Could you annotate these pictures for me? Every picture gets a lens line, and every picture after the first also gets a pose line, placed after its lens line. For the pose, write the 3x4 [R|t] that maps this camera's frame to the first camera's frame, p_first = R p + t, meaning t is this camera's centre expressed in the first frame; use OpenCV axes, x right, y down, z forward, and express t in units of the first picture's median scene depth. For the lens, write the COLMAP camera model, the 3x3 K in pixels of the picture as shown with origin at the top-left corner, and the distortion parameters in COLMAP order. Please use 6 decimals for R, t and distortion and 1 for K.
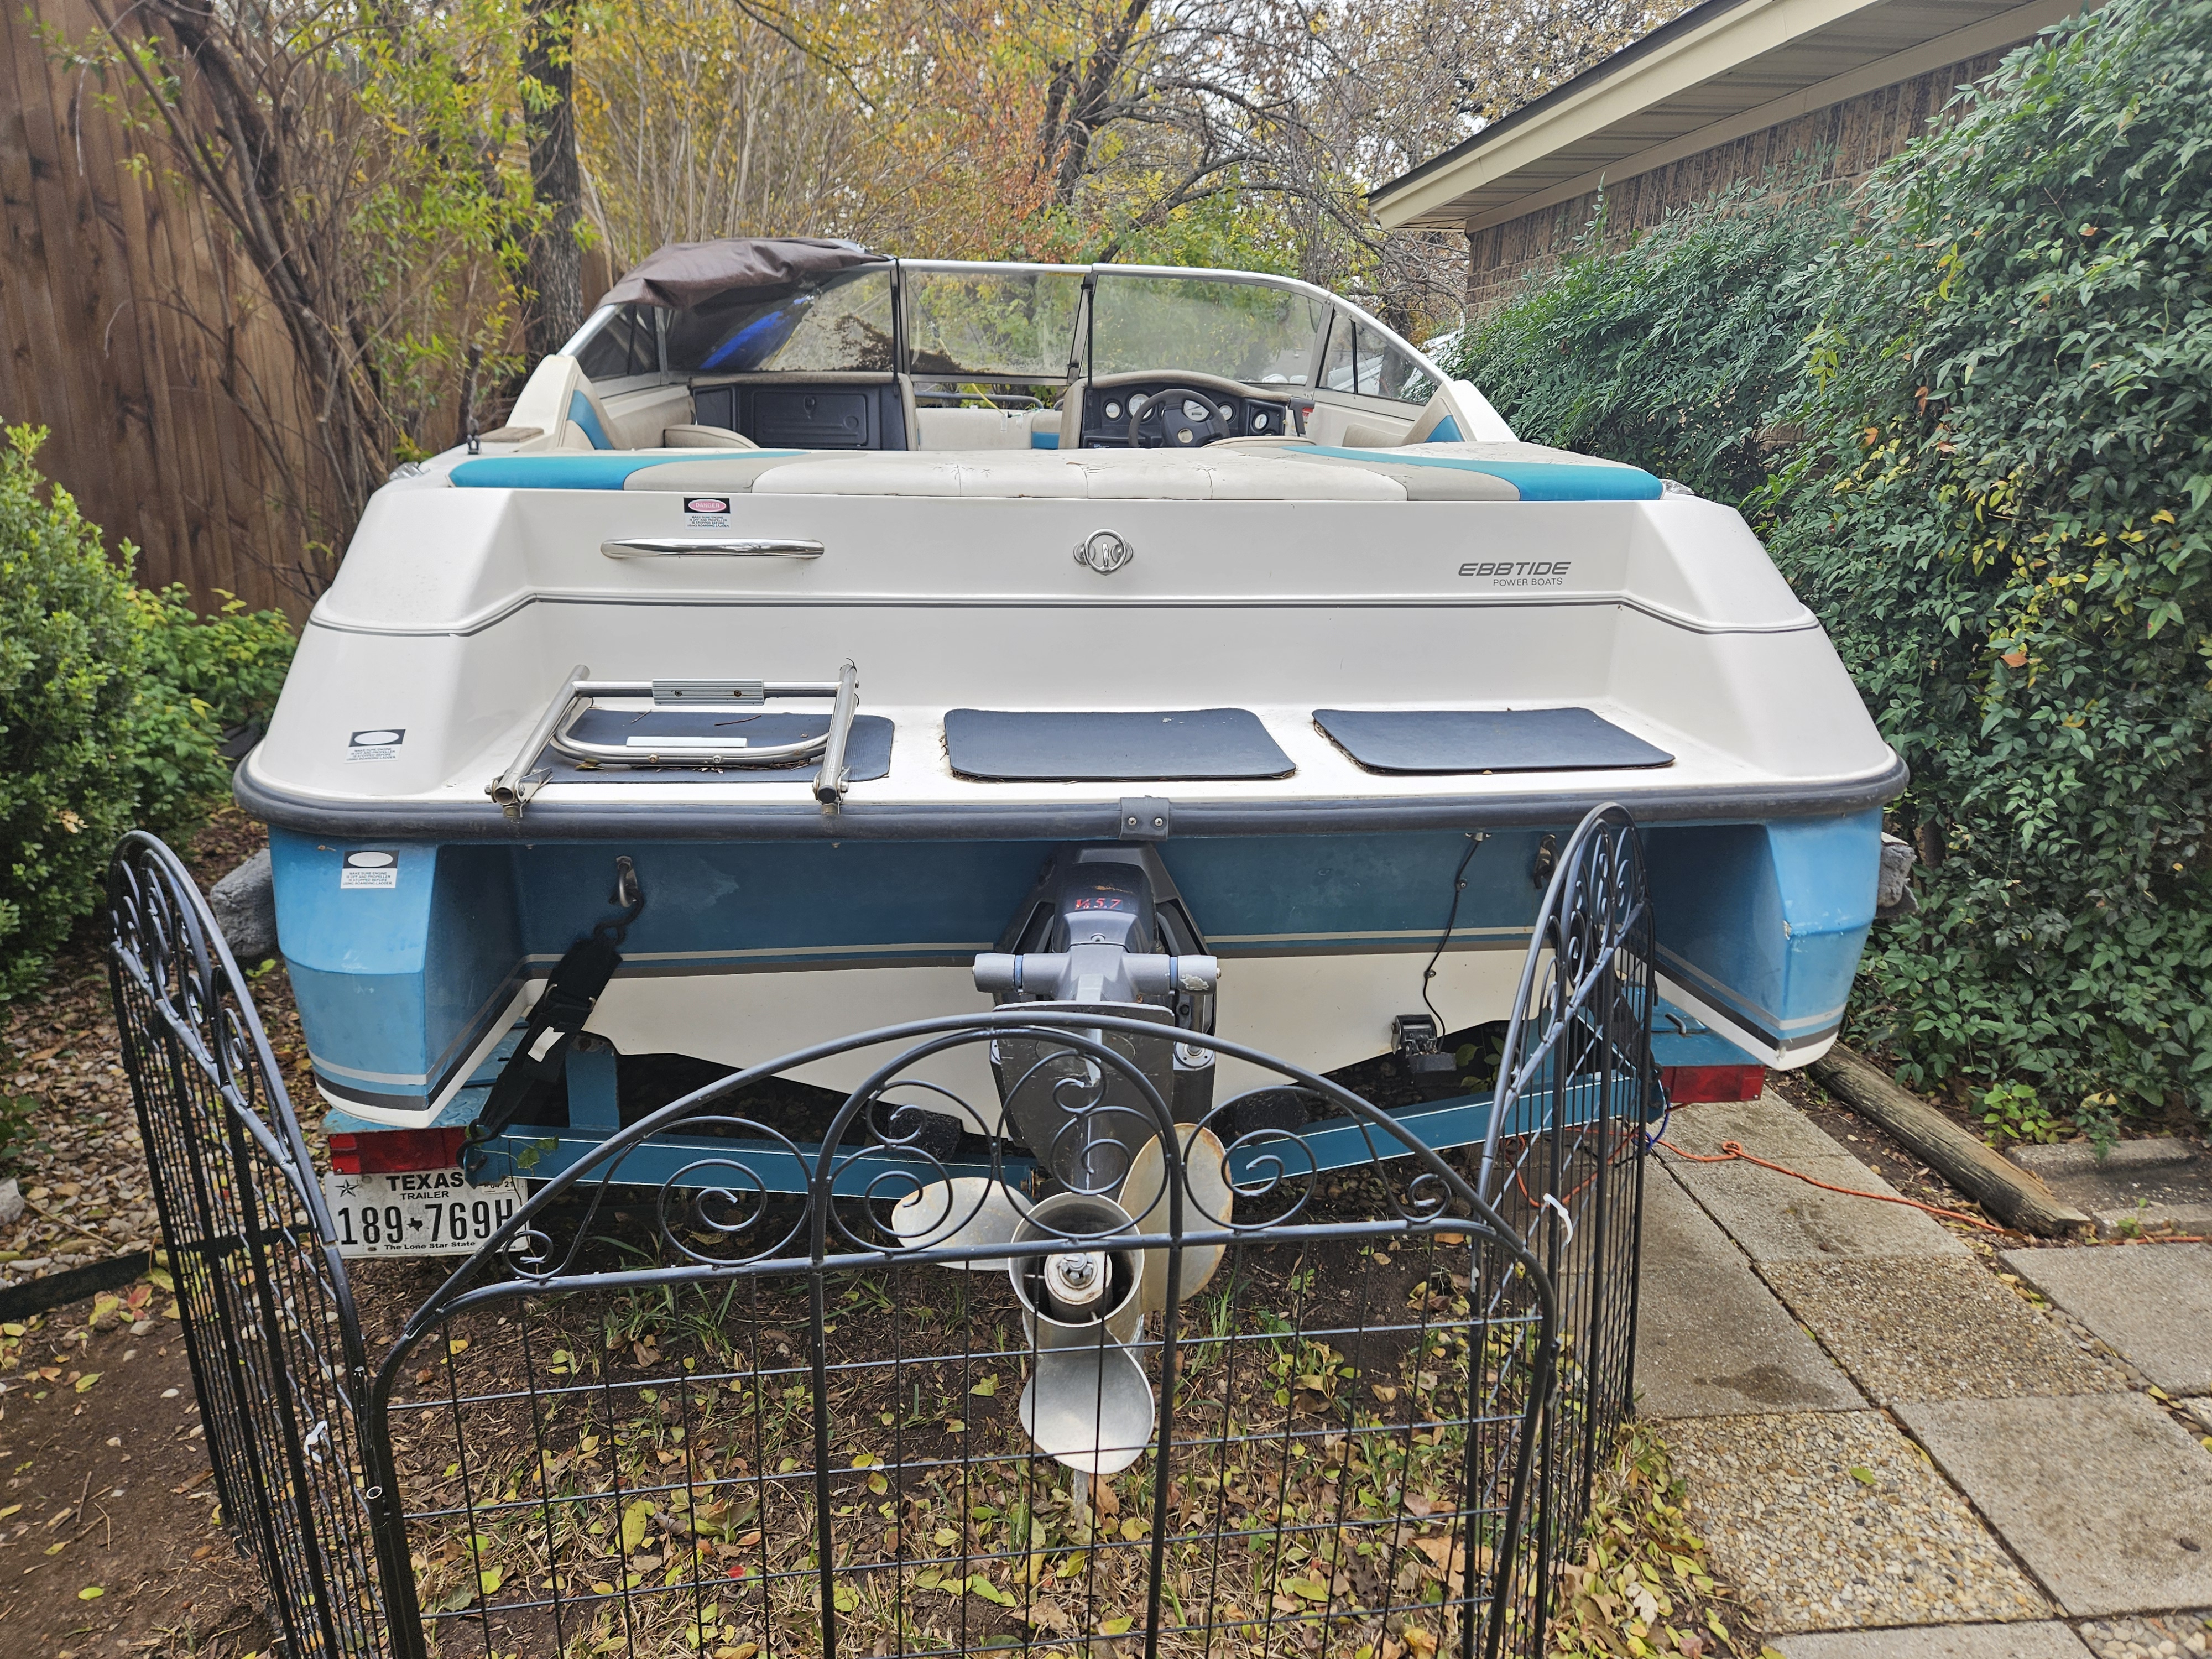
lens RADIAL K [[1478.3, 0, 1106.0], [0, 1478.3, 829.5], [0, 0, 1]] dist [0.093381, -0.069587]
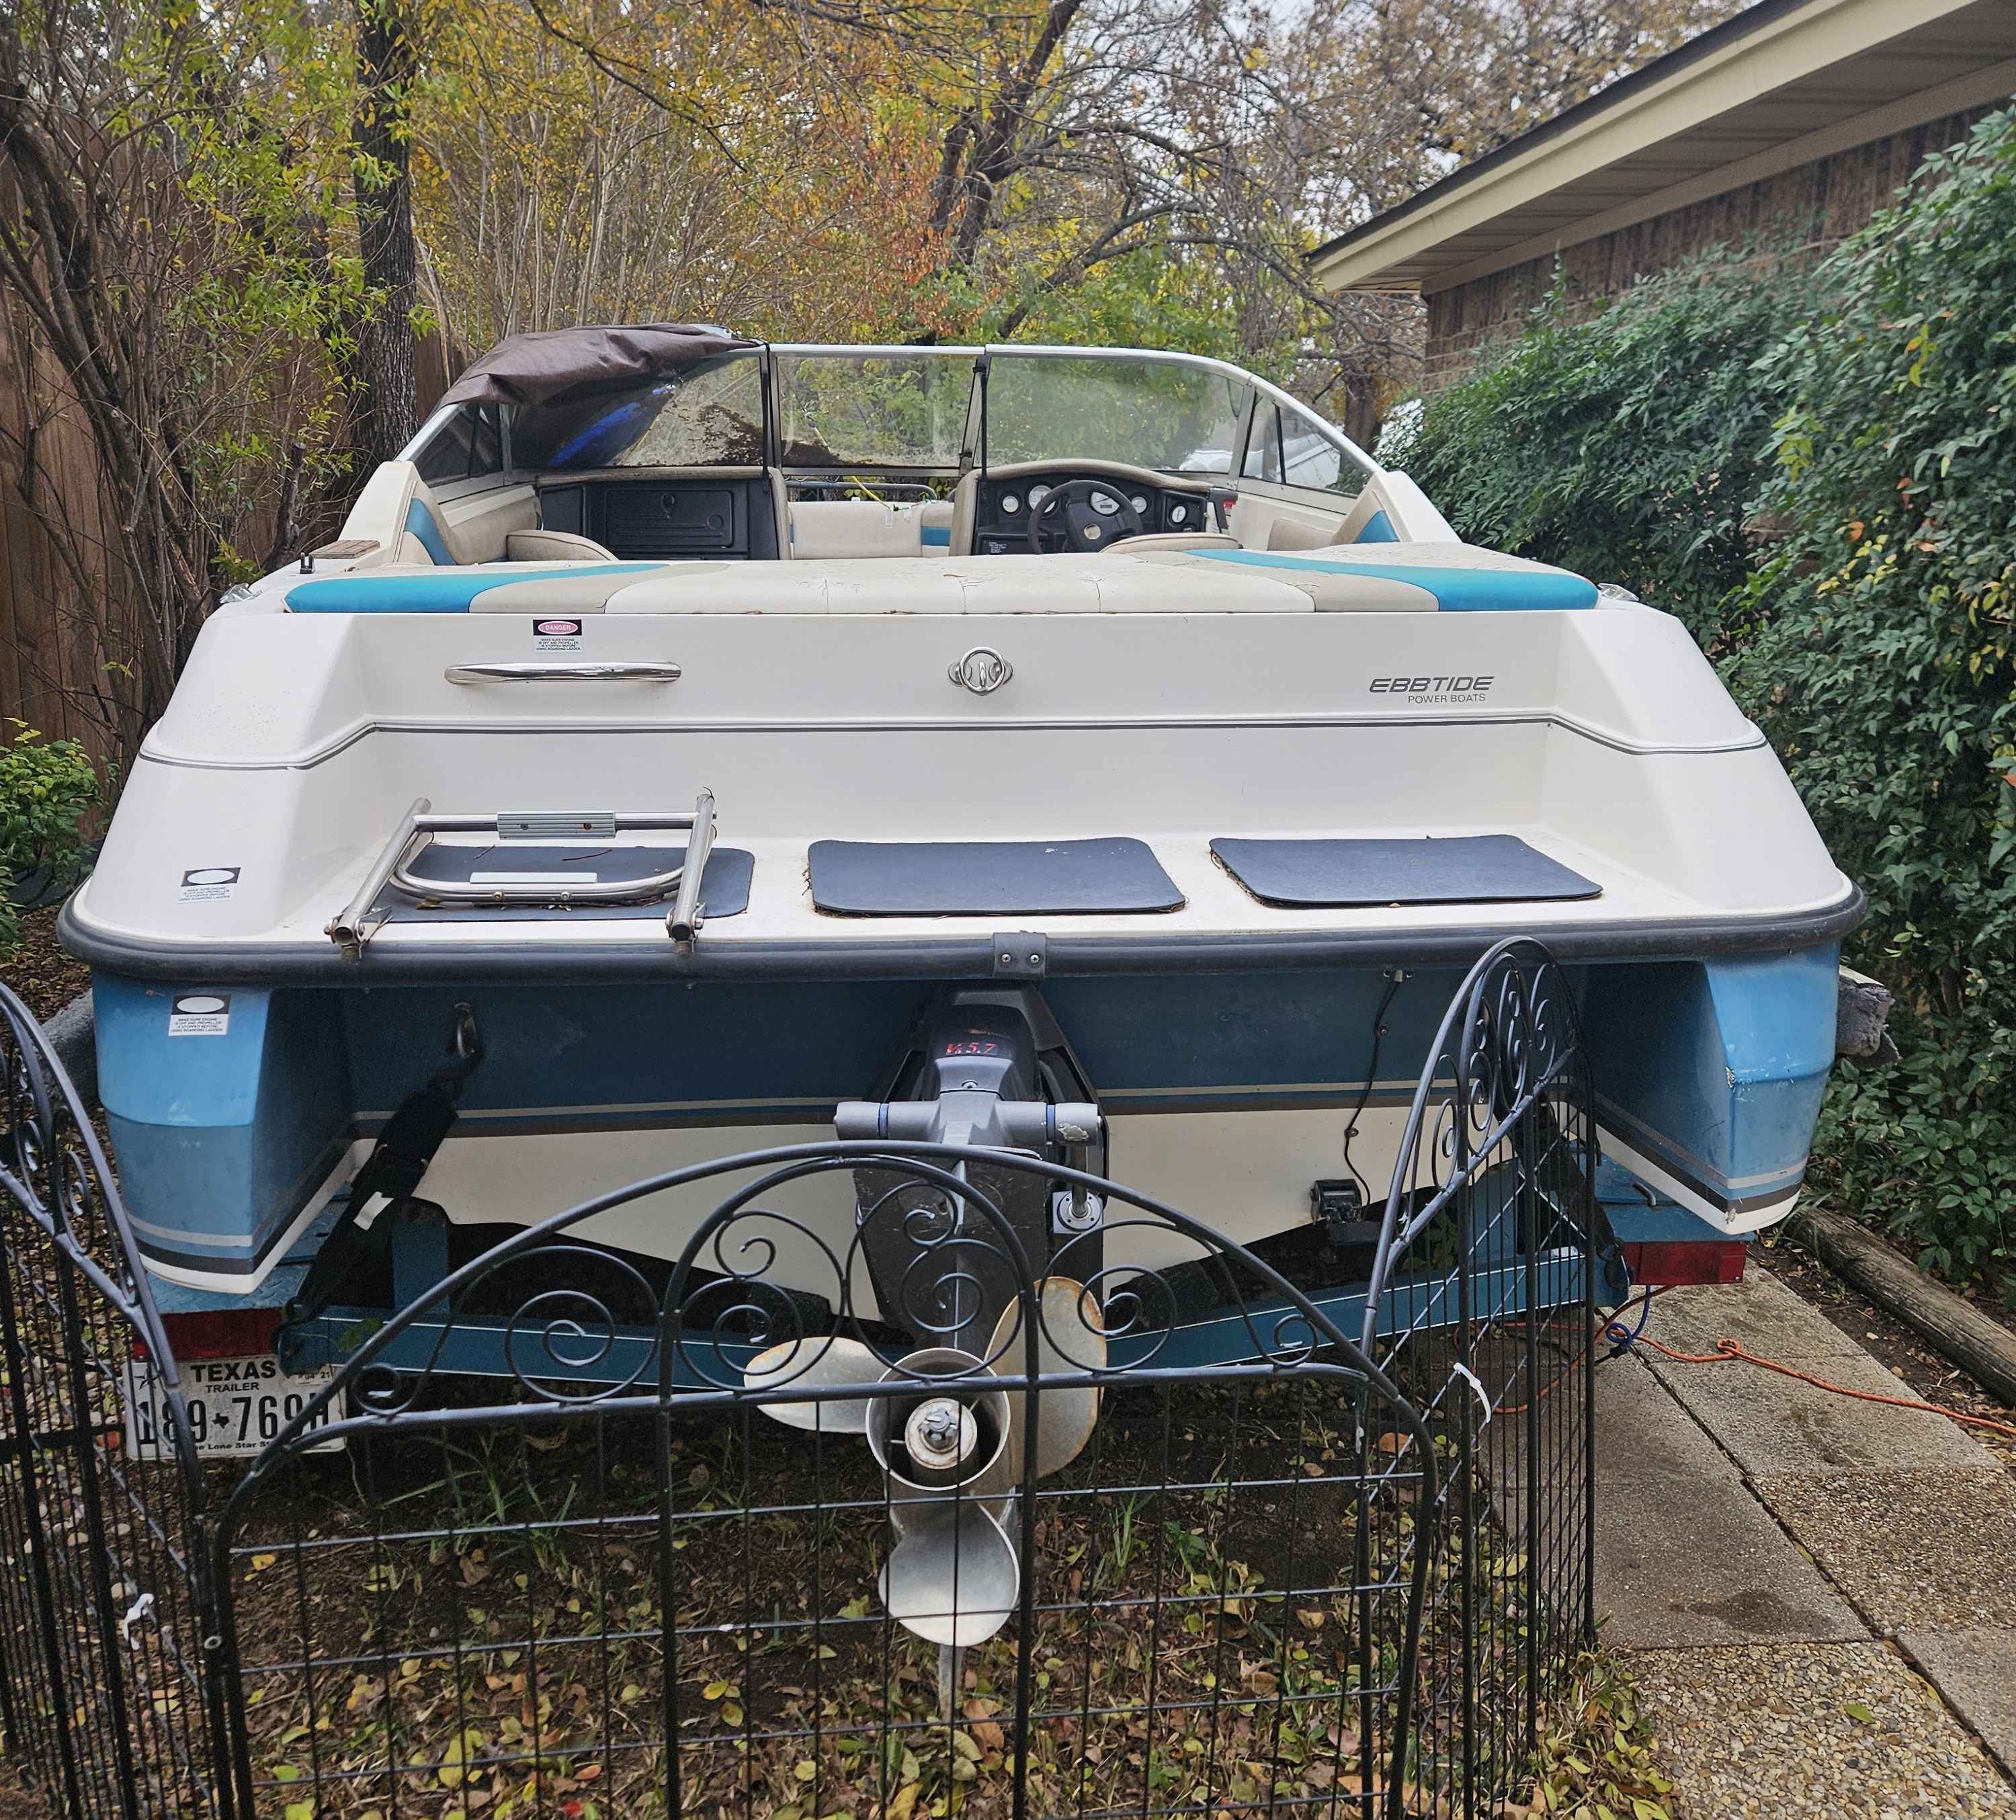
lens RADIAL K [[1800.9, 0, 980.6], [0, 1800.9, 846.4], [0, 0, 1]] dist [0.094051, -0.069300]
pose [[0.999688, -0.007221, -0.023920, 0.021779], [0.005316, 0.996877, -0.078785, 0.010032], [0.024415, 0.078633, 0.996605, -0.103334]]
